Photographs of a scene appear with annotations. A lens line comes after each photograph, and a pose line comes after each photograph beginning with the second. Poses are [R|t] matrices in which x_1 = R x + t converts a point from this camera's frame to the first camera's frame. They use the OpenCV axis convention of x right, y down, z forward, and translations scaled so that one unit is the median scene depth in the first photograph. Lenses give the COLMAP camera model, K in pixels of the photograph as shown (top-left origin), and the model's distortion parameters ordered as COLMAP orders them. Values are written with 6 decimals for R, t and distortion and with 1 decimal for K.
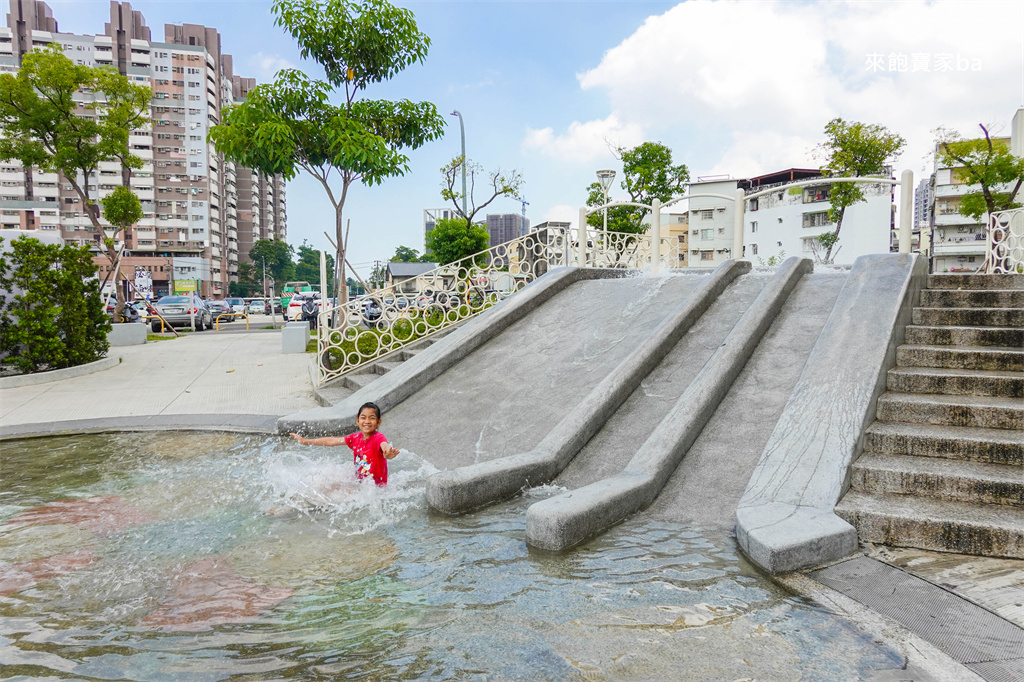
lens RADIAL K [[671.9, 0, 512.0], [0, 671.9, 341.0], [0, 0, 1]] dist [-0.016996, 0.004047]
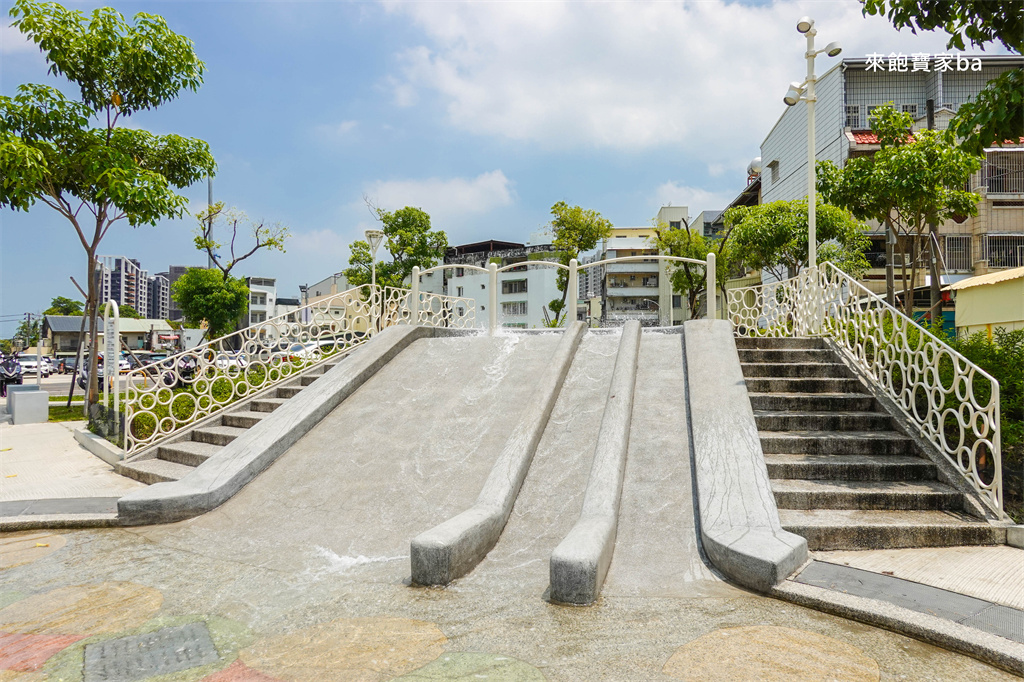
lens RADIAL K [[673.2, 0, 502.6], [0, 673.2, 342.0], [0, 0, 1]] dist [-0.002152, -0.002856]
pose [[0.910402, 0.011076, 0.413577, -0.021624], [0.025091, 0.996323, -0.081916, 0.000174], [-0.412964, 0.084954, 0.906777, 0.002866]]
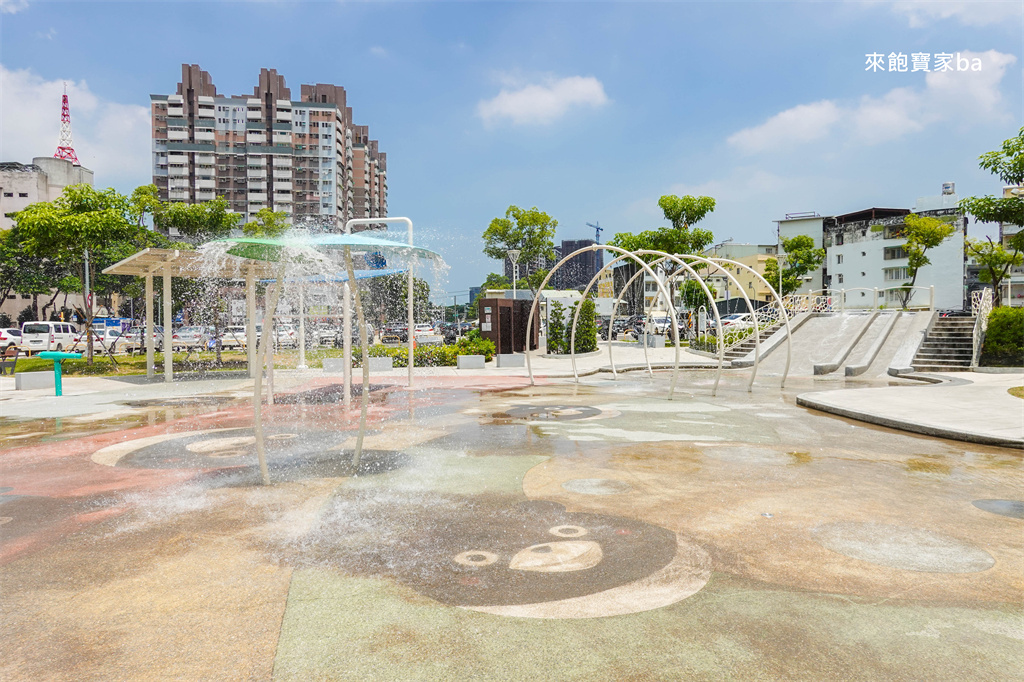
lens RADIAL K [[671.9, 0, 512.0], [0, 671.9, 341.0], [0, 0, 1]] dist [-0.016996, 0.004047]
pose [[0.995463, 0.000118, -0.095147, -0.090452], [-0.003383, 0.999411, -0.034162, 0.010917], [0.095087, 0.034329, 0.994877, -0.192817]]
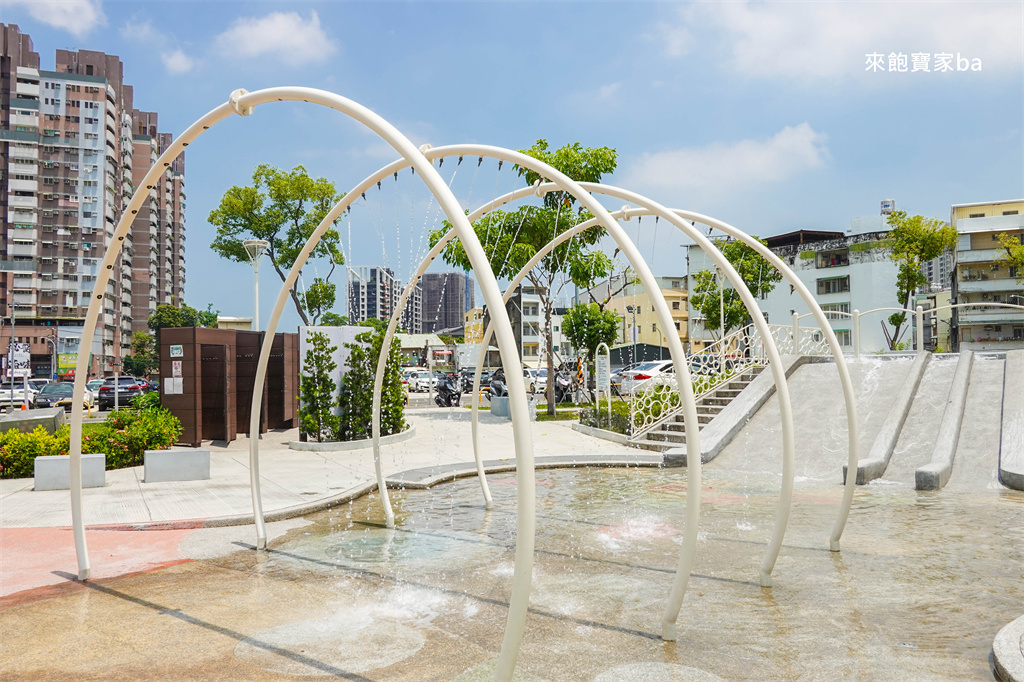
lens RADIAL K [[831.7, 0, 512.0], [0, 831.7, 341.0], [0, 0, 1]] dist [-0.006676, -0.003737]
pose [[0.996581, -0.003910, 0.082526, -0.071594], [0.012361, 0.994694, -0.102133, 0.003858], [-0.081689, 0.102804, 0.991342, -0.078572]]
